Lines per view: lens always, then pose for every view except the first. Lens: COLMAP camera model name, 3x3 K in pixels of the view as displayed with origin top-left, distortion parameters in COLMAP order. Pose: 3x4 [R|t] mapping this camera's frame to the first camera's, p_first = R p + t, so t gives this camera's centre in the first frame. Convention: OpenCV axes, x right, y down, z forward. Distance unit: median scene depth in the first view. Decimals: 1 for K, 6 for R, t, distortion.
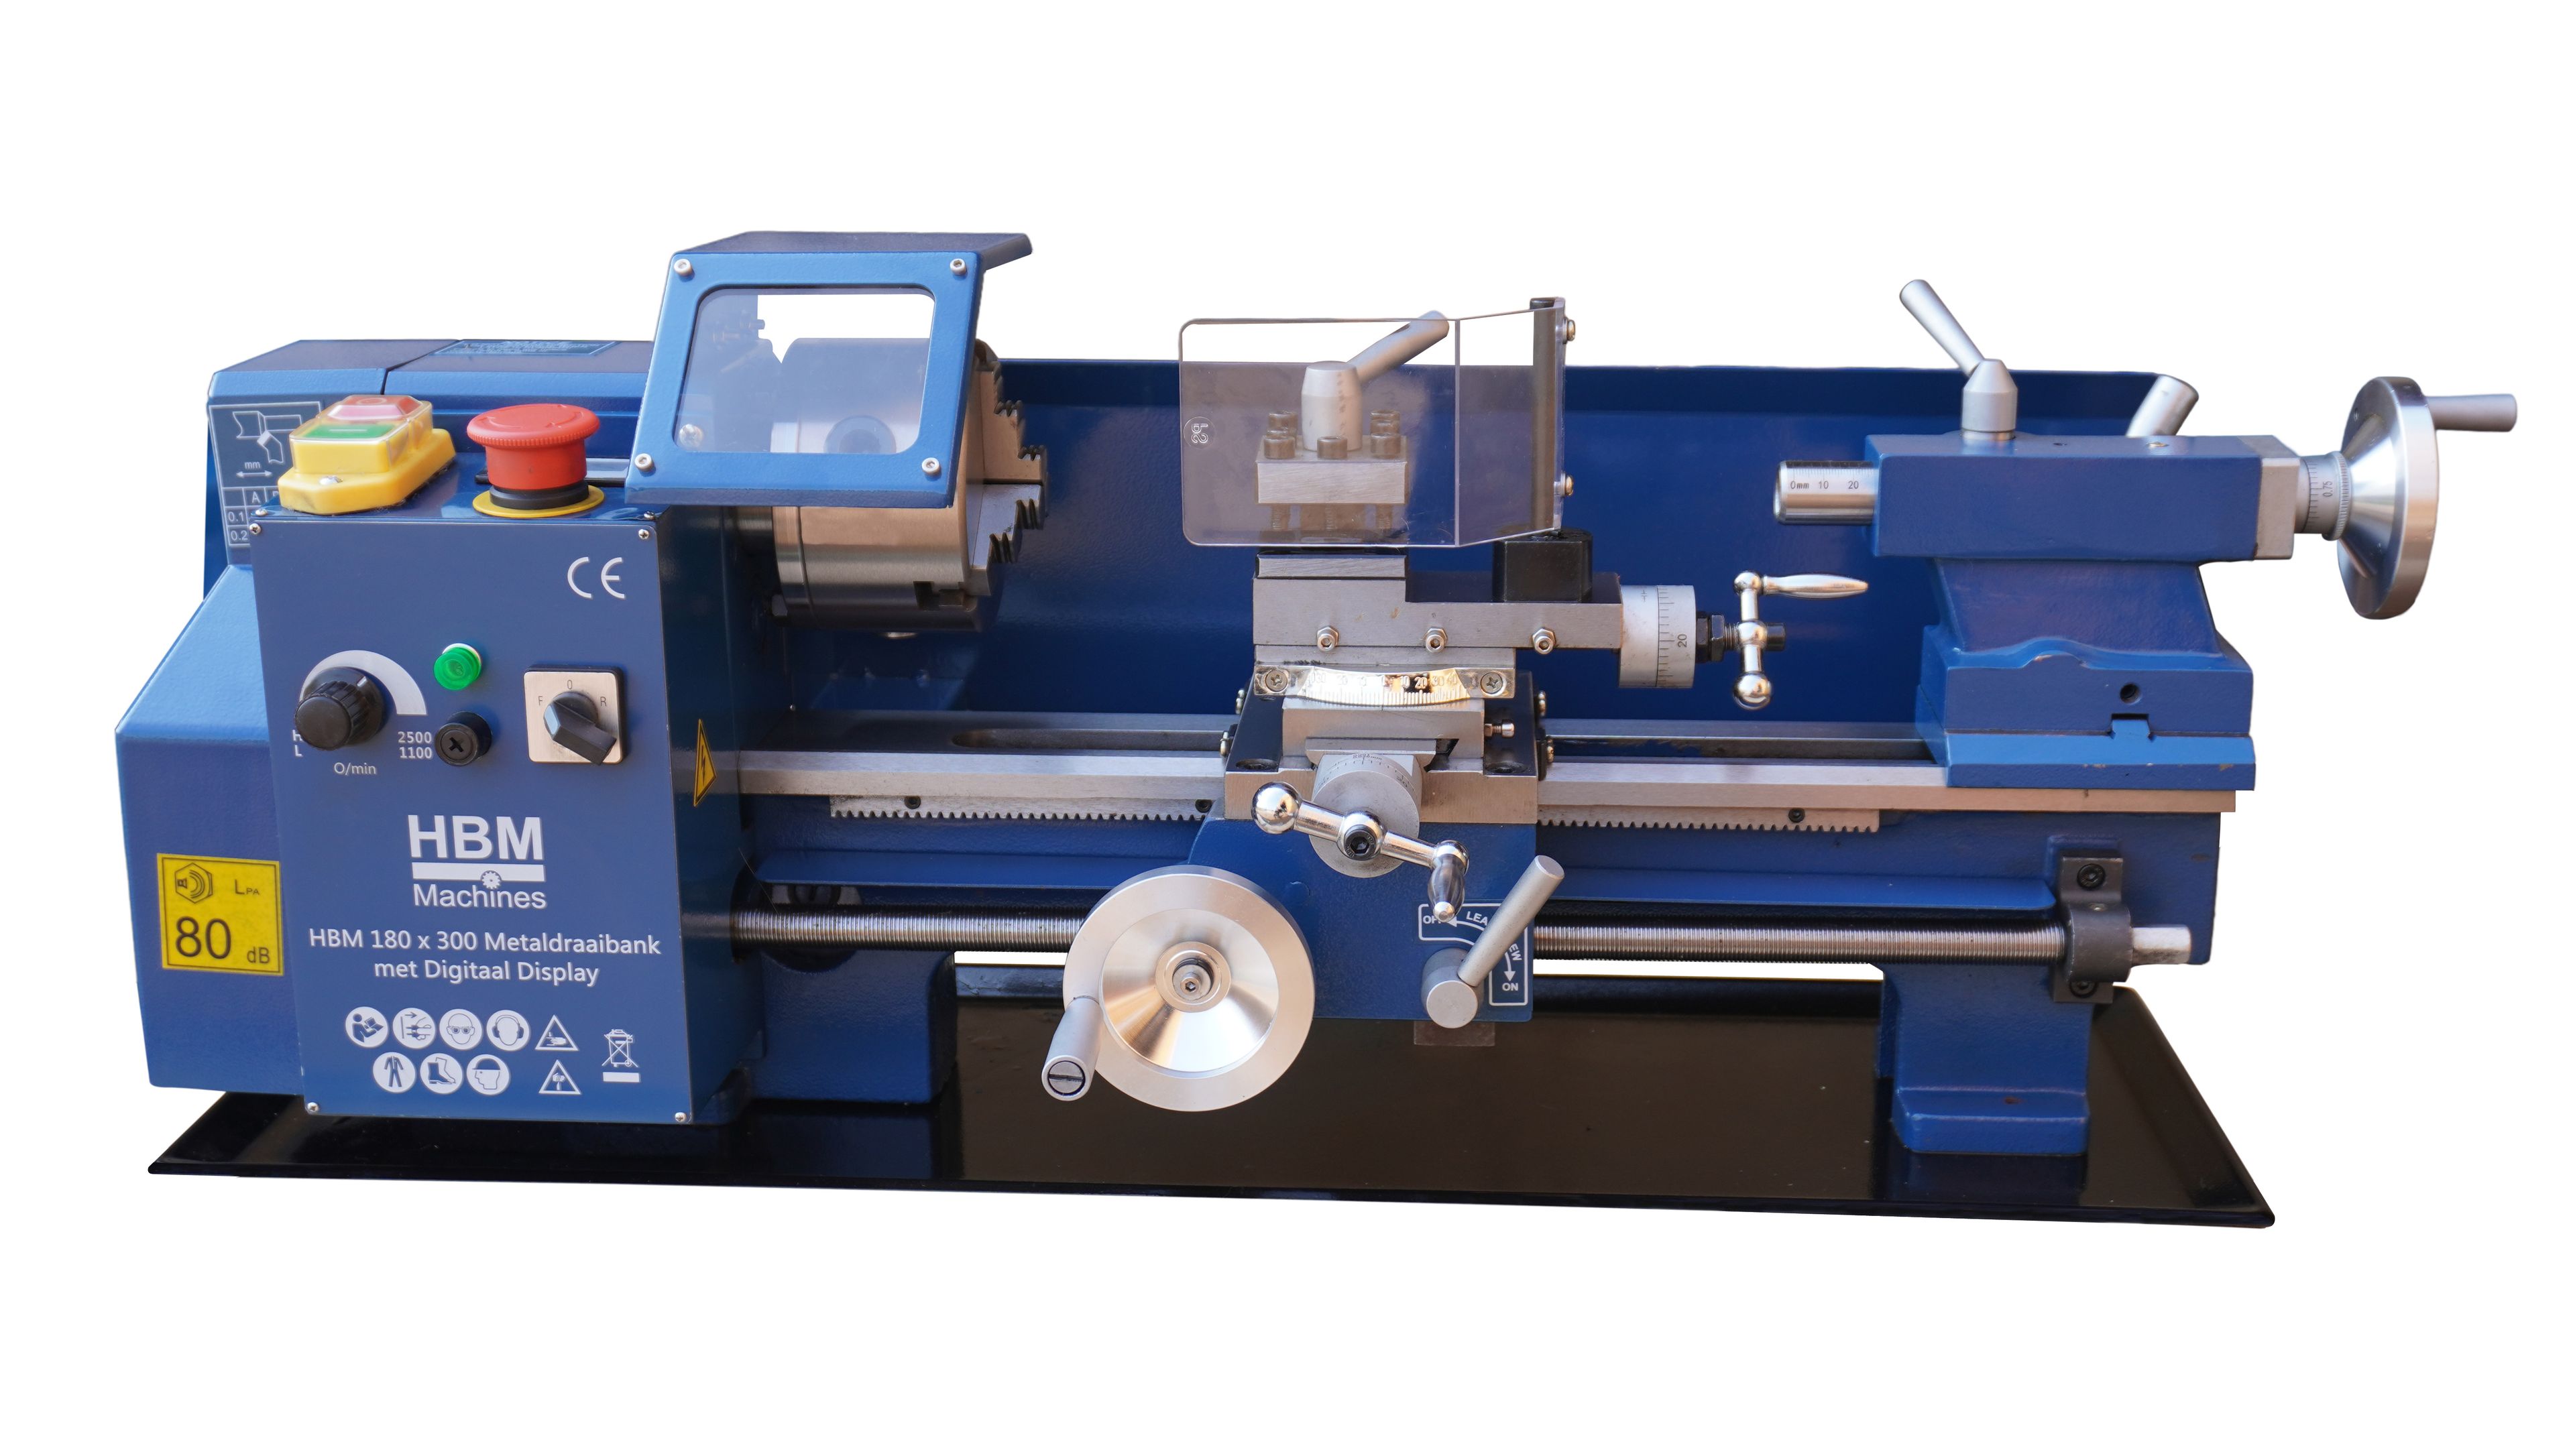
lens RADIAL K [[2934.0, 0, 1287.5], [0, 2934.0, 728.0], [0, 0, 1]] dist [-0.004397, -0.014196]
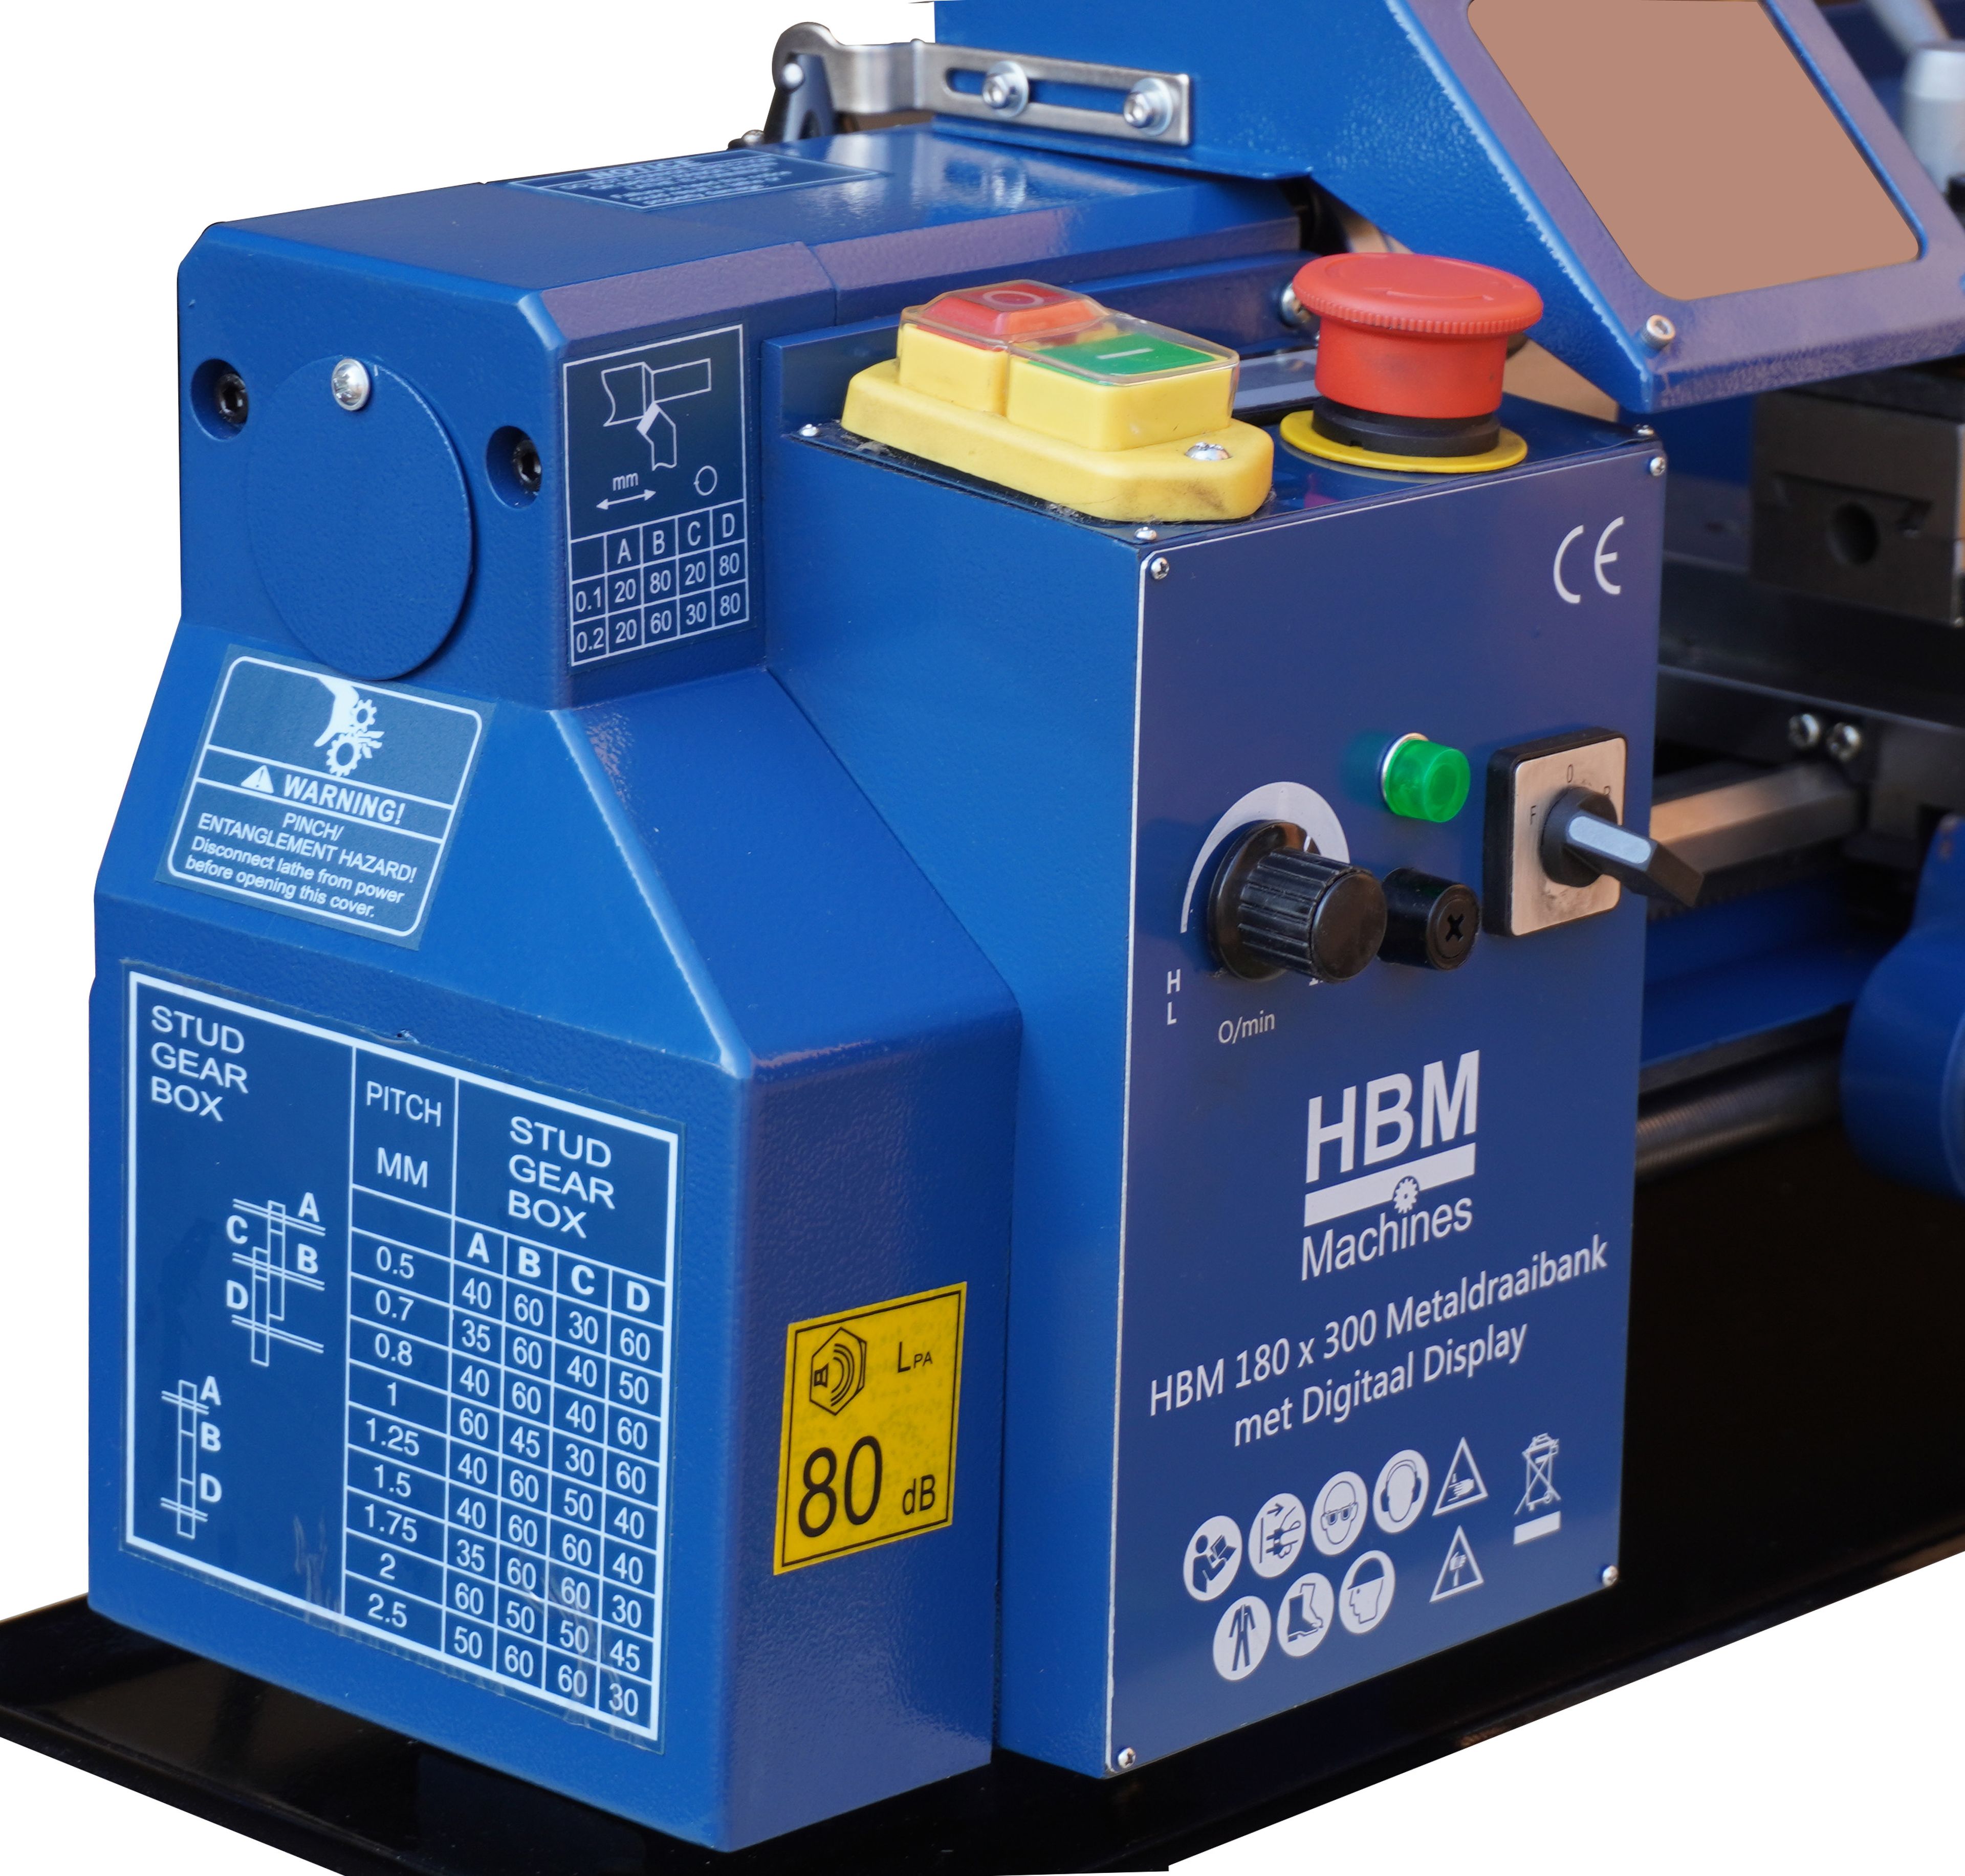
lens RADIAL K [[7112.6, 0, 982.5], [0, 7112.6, 938.0], [0, 0, 1]] dist [0.083185, 2.029230]
pose [[0.630919, -0.183264, 0.753893, -1.236104], [0.181109, 0.979645, 0.086575, -0.111571], [-0.754414, 0.081915, 0.651268, 0.247987]]
